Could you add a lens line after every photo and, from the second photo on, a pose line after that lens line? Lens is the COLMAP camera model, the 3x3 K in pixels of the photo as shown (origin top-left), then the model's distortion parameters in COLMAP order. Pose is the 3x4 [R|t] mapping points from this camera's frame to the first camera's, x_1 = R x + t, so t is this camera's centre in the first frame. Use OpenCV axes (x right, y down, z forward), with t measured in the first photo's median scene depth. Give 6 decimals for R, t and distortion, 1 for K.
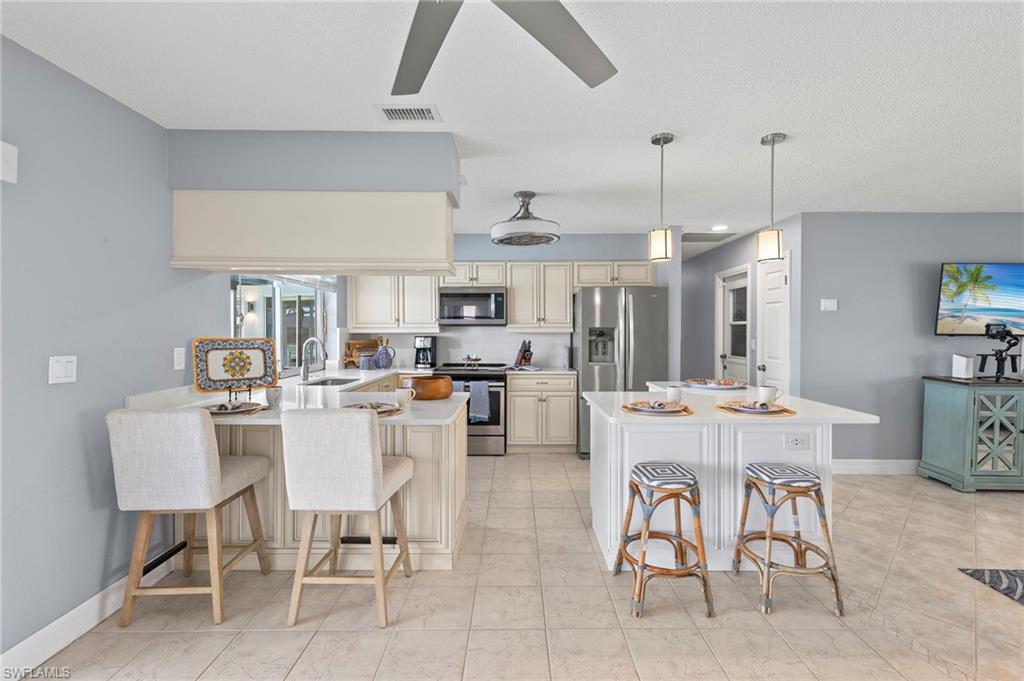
lens RADIAL K [[445.1, 0, 513.7], [0, 445.1, 335.1], [0, 0, 1]] dist [0.011540, -0.000188]
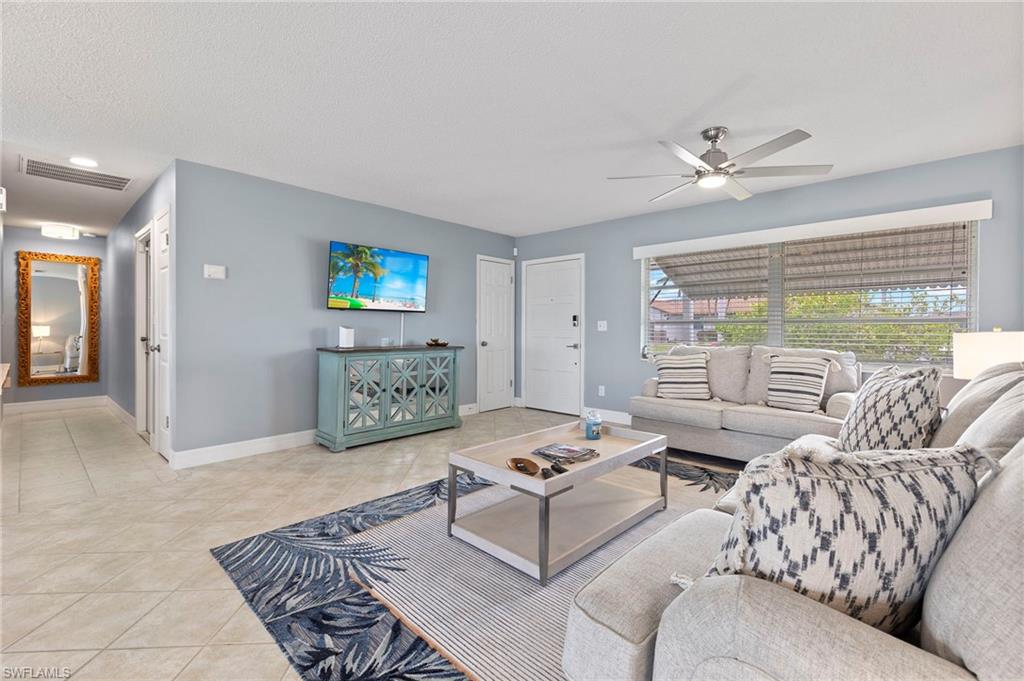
lens RADIAL K [[445.1, 0, 494.9], [0, 445.1, 326.5], [0, 0, 1]] dist [0.011540, -0.000188]
pose [[0.693486, -0.002850, 0.720464, 0.445807], [0.013253, 0.999873, -0.008801, 0.055685], [-0.720348, 0.015652, 0.693436, -0.015261]]
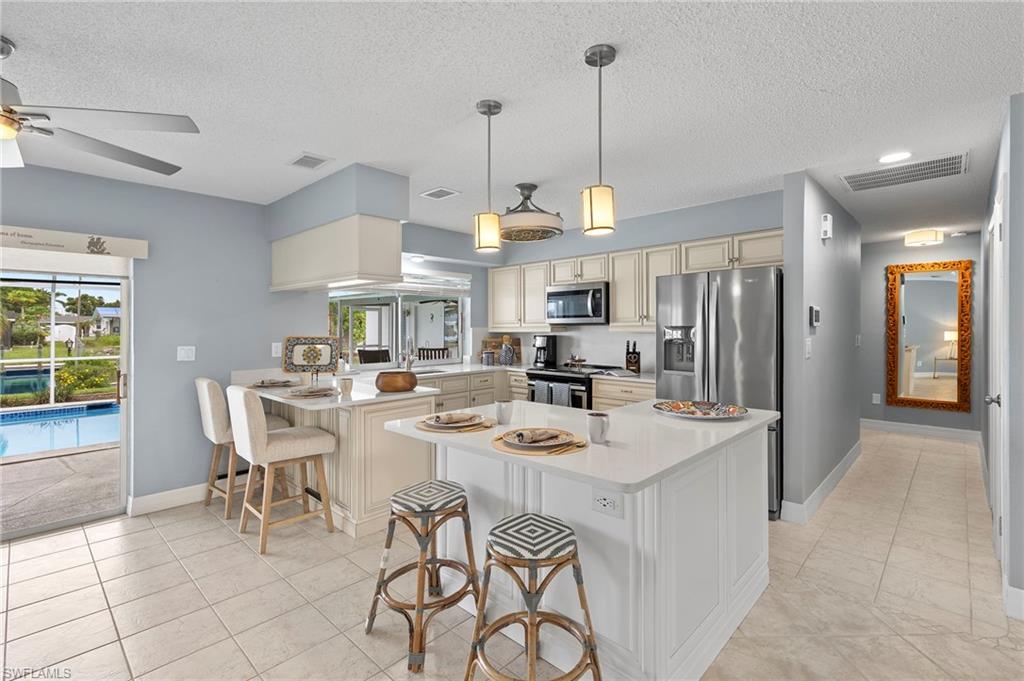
lens RADIAL K [[465.3, 0, 536.2], [0, 465.3, 323.1], [0, 0, 1]] dist [0.002801, 0.000001]
pose [[0.735582, -0.010932, -0.677347, 0.598980], [-0.001930, 0.999832, -0.018233, -0.007406], [0.677432, 0.014719, 0.735438, 0.245399]]
